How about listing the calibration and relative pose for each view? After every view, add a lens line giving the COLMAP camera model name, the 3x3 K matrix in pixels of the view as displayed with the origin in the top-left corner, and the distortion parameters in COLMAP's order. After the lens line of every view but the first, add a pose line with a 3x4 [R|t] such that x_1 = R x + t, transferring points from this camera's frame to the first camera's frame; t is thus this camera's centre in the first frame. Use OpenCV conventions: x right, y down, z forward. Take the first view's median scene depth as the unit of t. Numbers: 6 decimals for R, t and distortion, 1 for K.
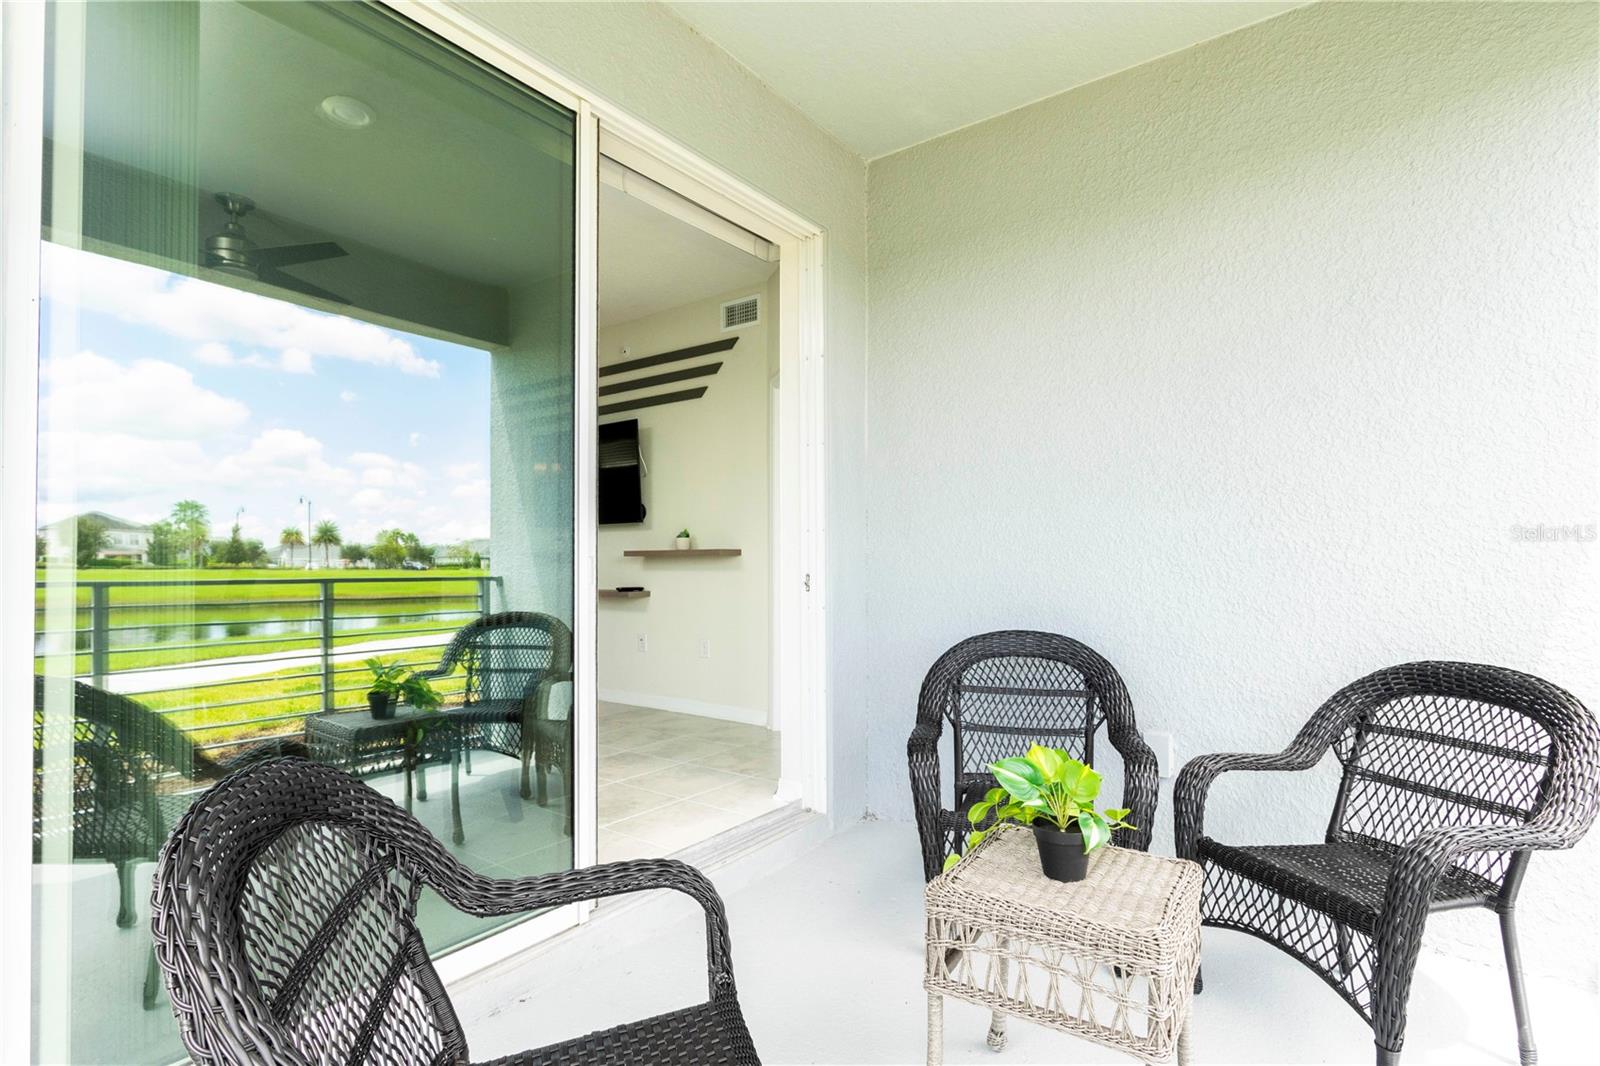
lens RADIAL K [[819.2, 0, 800.0], [0, 819.2, 533.0], [0, 0, 1]] dist [-0.003339, -0.000177]
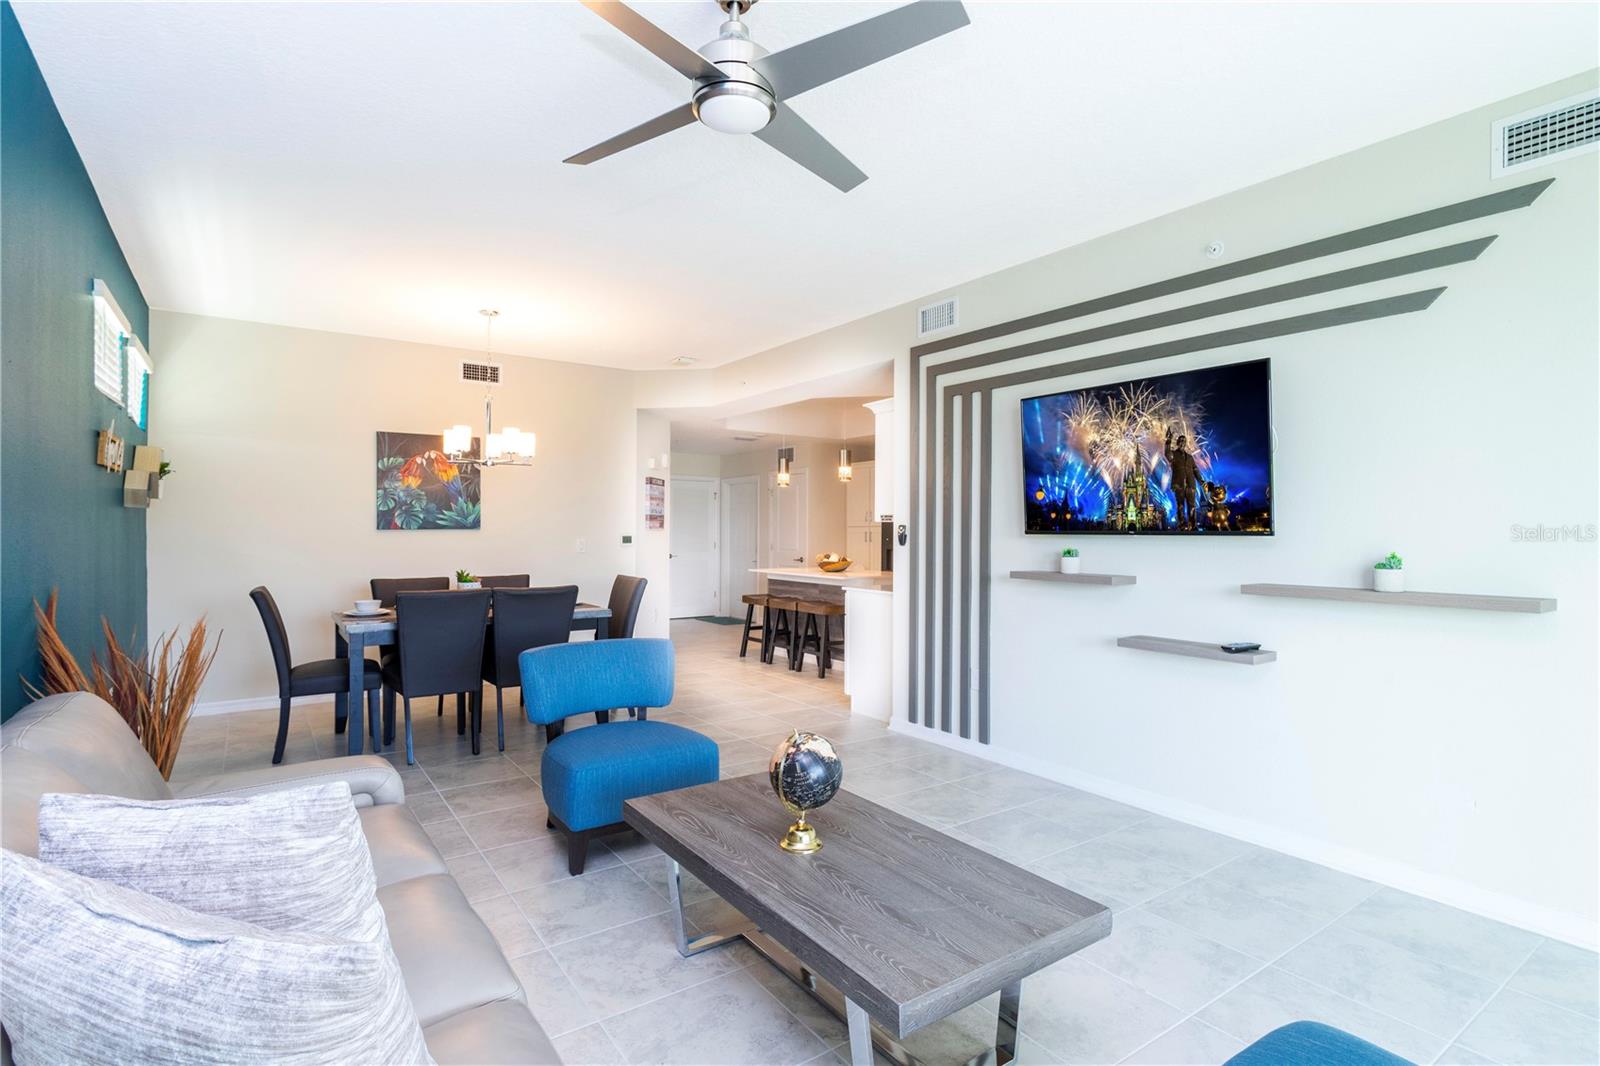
lens RADIAL K [[790.7, 0, 805.6], [0, 790.7, 534.0], [0, 0, 1]] dist [0.000641, 0.000987]
pose [[0.944797, 0.012133, -0.327431, -0.340451], [0.001654, 0.999125, 0.041795, -0.041049], [0.327652, -0.040029, 0.943950, 0.372976]]
